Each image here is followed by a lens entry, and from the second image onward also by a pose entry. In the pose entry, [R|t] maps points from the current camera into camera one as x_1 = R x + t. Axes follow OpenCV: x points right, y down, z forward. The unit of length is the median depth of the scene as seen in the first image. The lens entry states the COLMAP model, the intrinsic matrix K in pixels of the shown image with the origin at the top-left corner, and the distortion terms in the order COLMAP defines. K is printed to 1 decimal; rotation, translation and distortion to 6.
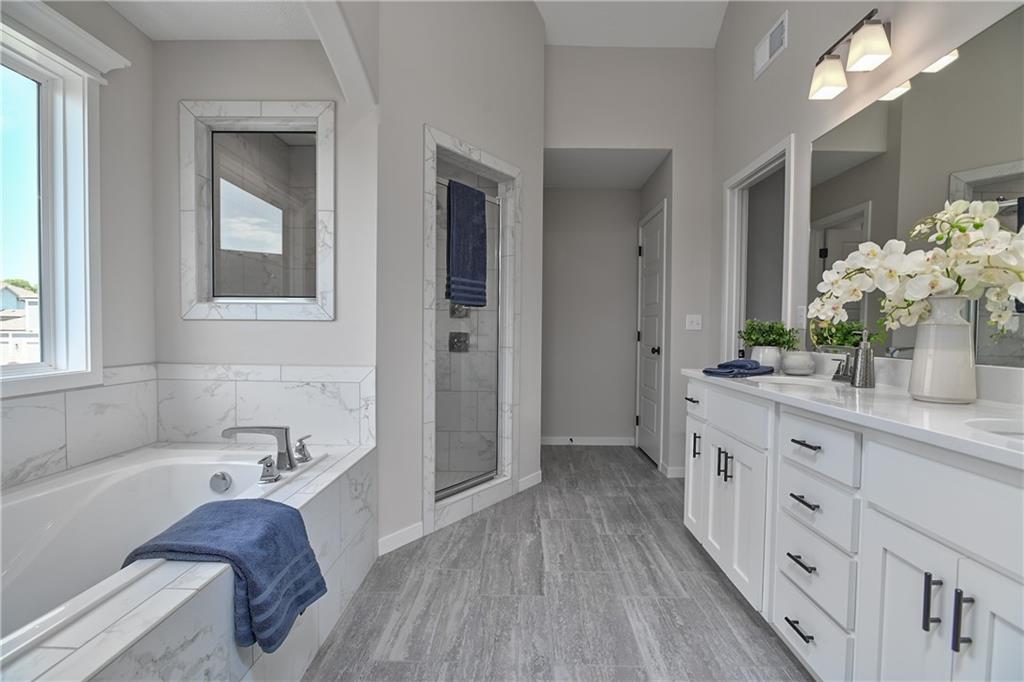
lens RADIAL K [[476.7, 0, 511.9], [0, 476.7, 345.9], [0, 0, 1]] dist [-0.000127, -0.000002]
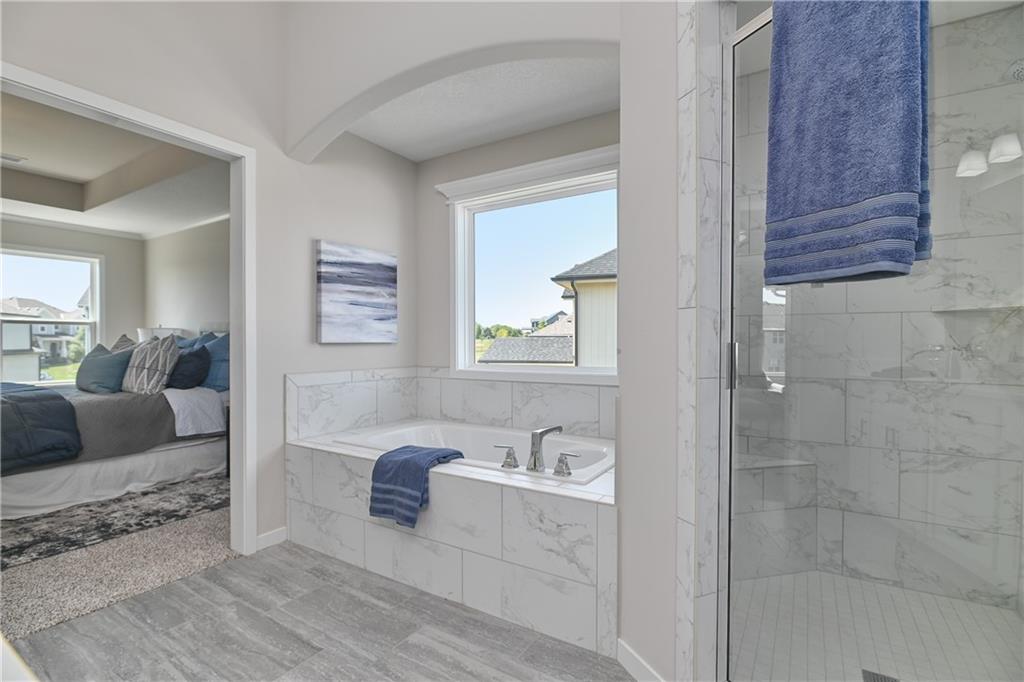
lens RADIAL K [[476.7, 0, 513.2], [0, 476.7, 341.7], [0, 0, 1]] dist [-0.000127, -0.000002]
pose [[-0.516460, -0.000495, -0.856311, 0.562647], [-0.011160, 0.999919, 0.006152, -0.060569], [0.856238, 0.012734, -0.516424, 1.628356]]
